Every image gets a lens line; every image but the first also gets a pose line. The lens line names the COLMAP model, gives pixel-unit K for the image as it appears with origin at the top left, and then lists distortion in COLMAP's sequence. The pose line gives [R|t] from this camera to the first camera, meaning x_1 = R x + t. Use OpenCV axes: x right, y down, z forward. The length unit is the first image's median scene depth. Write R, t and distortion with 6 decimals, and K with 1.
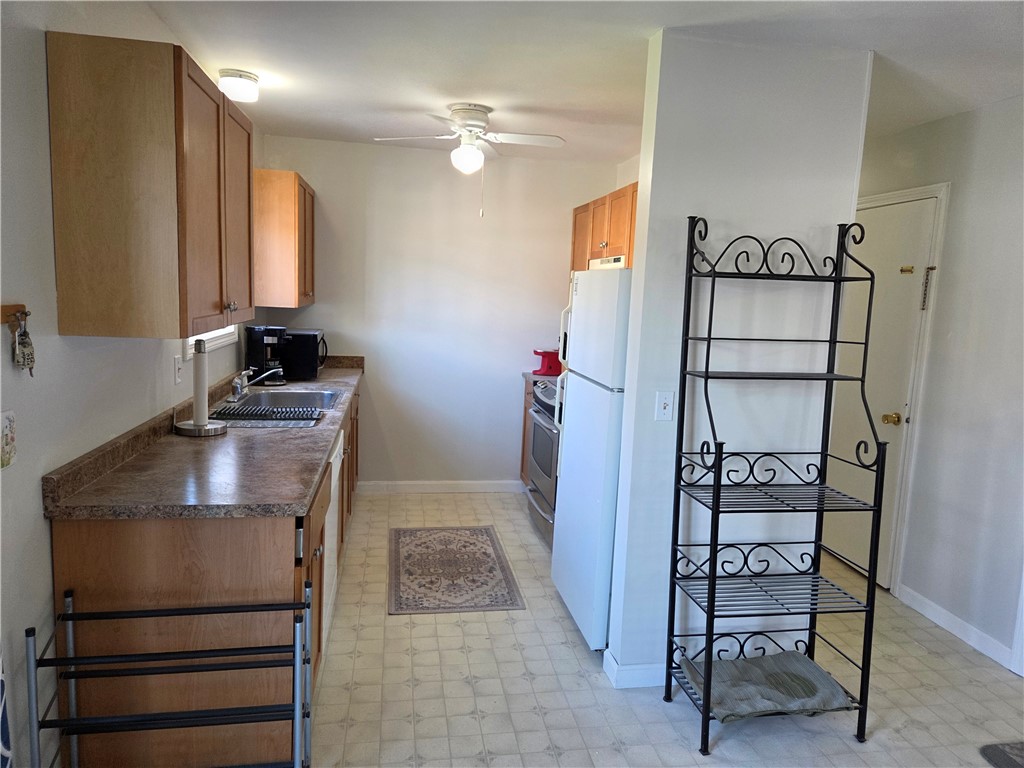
lens RADIAL K [[691.0, 0, 516.0], [0, 691.0, 379.6], [0, 0, 1]] dist [0.080803, -0.065224]
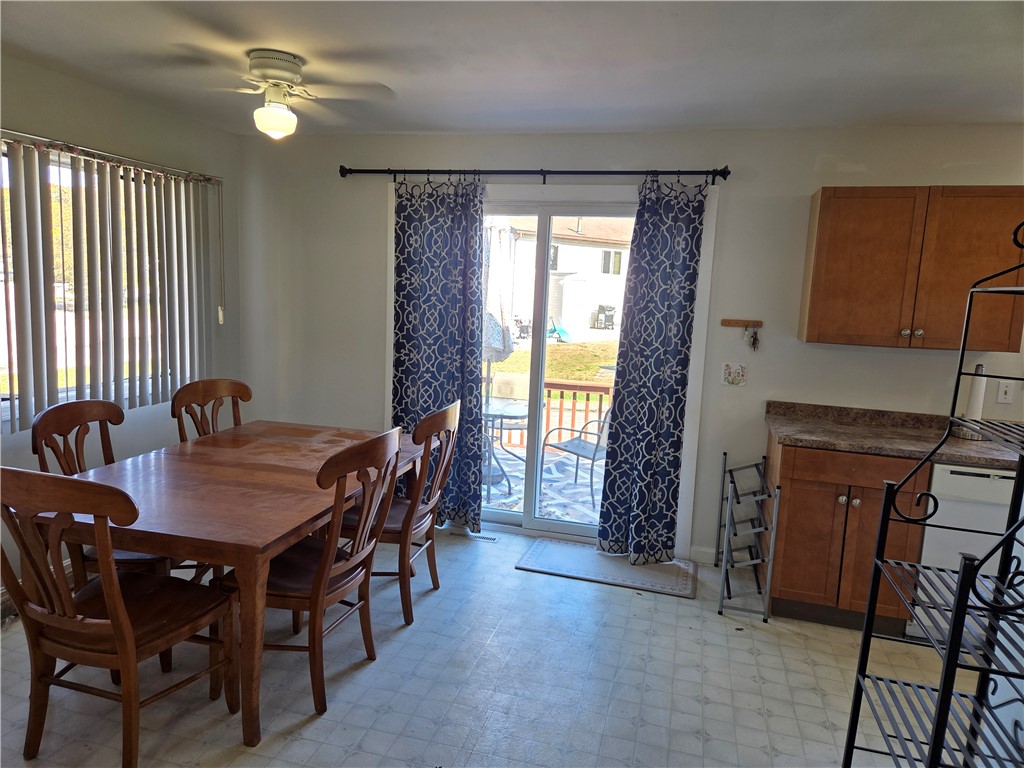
lens RADIAL K [[691.0, 0, 516.0], [0, 691.0, 379.6], [0, 0, 1]] dist [0.080803, -0.065224]
pose [[-0.417086, 0.058146, -0.907005, 1.070872], [-0.179398, 0.973050, 0.144876, -0.065443], [0.890986, 0.223141, -0.395415, 0.758391]]
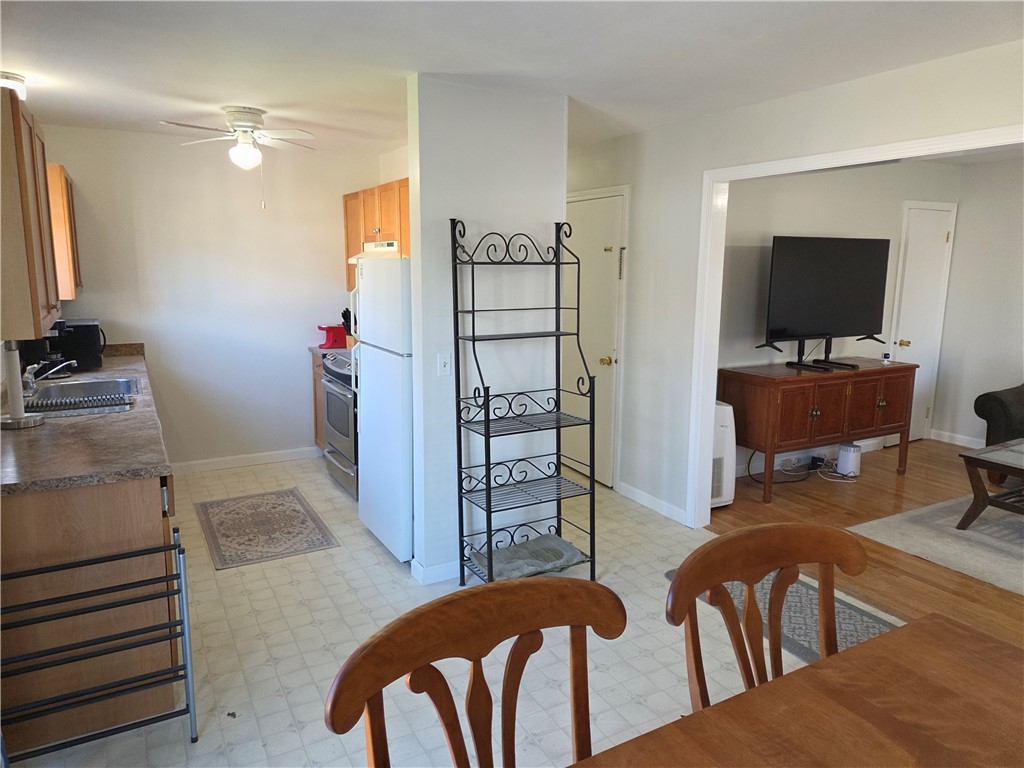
lens RADIAL K [[691.0, 0, 516.0], [0, 691.0, 379.6], [0, 0, 1]] dist [0.080803, -0.065224]
pose [[0.941934, -0.090043, 0.323501, -0.078194], [0.074742, 0.995430, 0.059443, -0.000893], [-0.327375, -0.031812, 0.944359, -0.259445]]
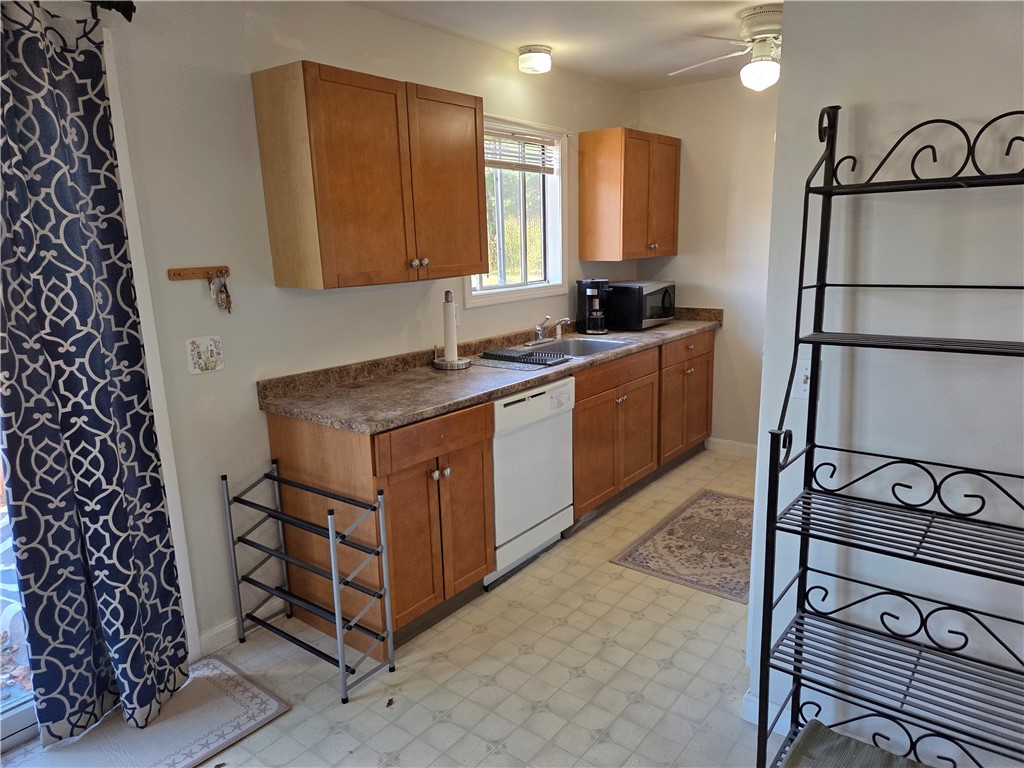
lens RADIAL K [[681.8, 0, 519.0], [0, 681.8, 385.0], [0, 0, 1]] dist [0.092522, -0.091563]
pose [[0.676134, 0.097152, -0.730345, 0.520576], [-0.041968, 0.994737, 0.093469, -0.010704], [0.735582, -0.032547, 0.676653, 0.273202]]
